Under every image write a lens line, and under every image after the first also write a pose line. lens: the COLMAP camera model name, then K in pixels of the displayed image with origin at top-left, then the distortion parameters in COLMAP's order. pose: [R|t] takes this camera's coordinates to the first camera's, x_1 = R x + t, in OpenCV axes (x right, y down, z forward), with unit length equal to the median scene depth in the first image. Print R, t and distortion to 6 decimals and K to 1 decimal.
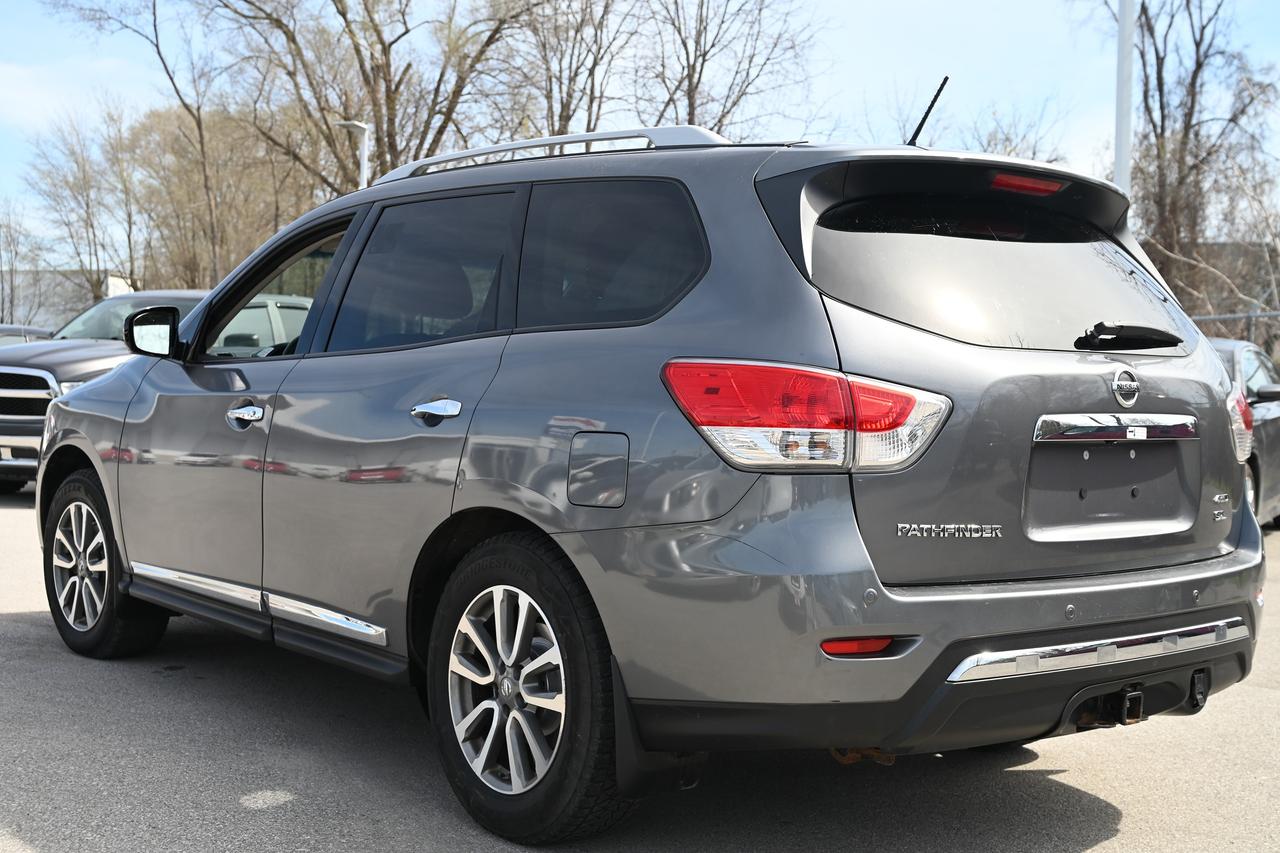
lens RADIAL K [[1565.9, 0, 639.3], [0, 1565.9, 432.6], [0, 0, 1]] dist [-0.028196, 0.000000]
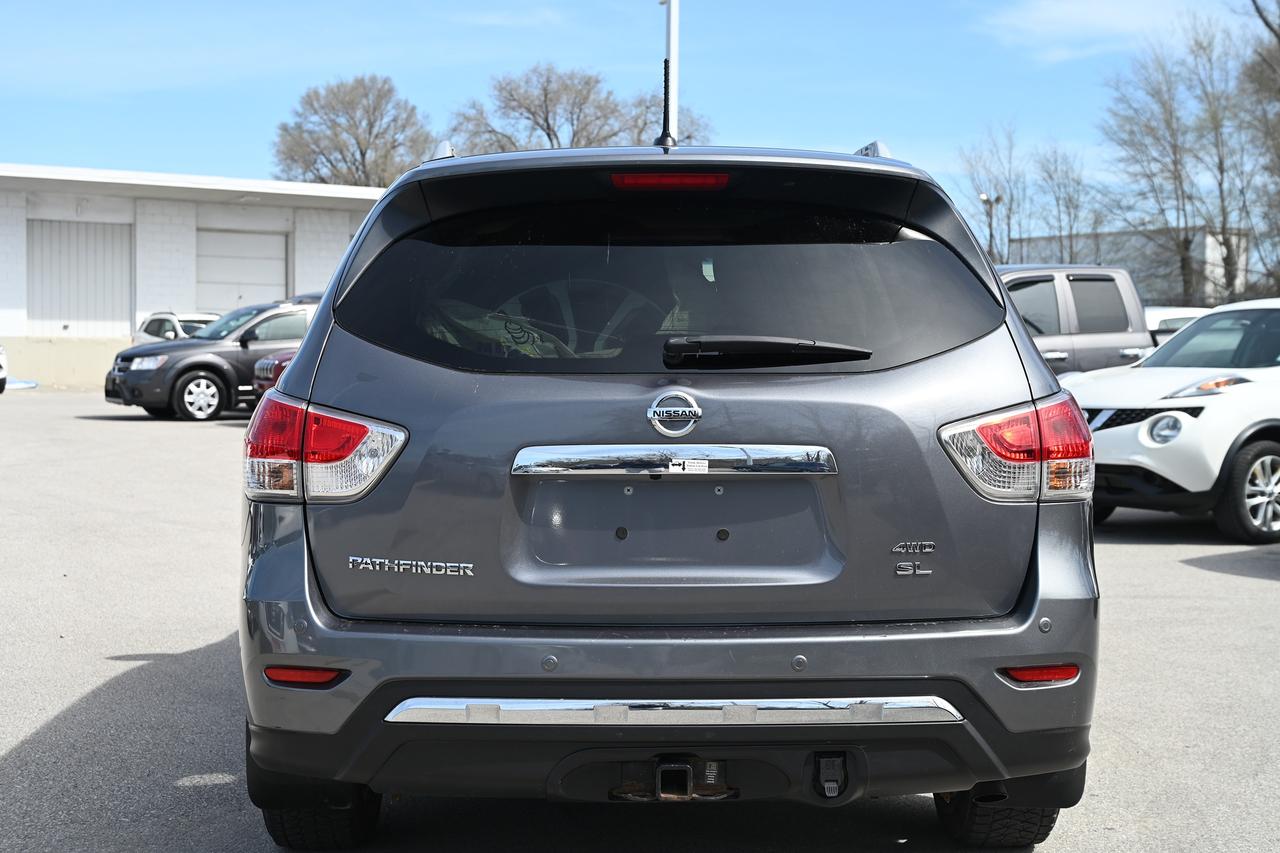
lens RADIAL K [[1848.4, 0, 638.5], [0, 1848.4, 422.5], [0, 0, 1]] dist [0.104371, 0.000000]
pose [[0.793933, 0.004674, -0.607987, 0.627845], [-0.002532, 0.999987, 0.004381, -0.019500], [0.608000, -0.001939, 0.793935, 0.111609]]
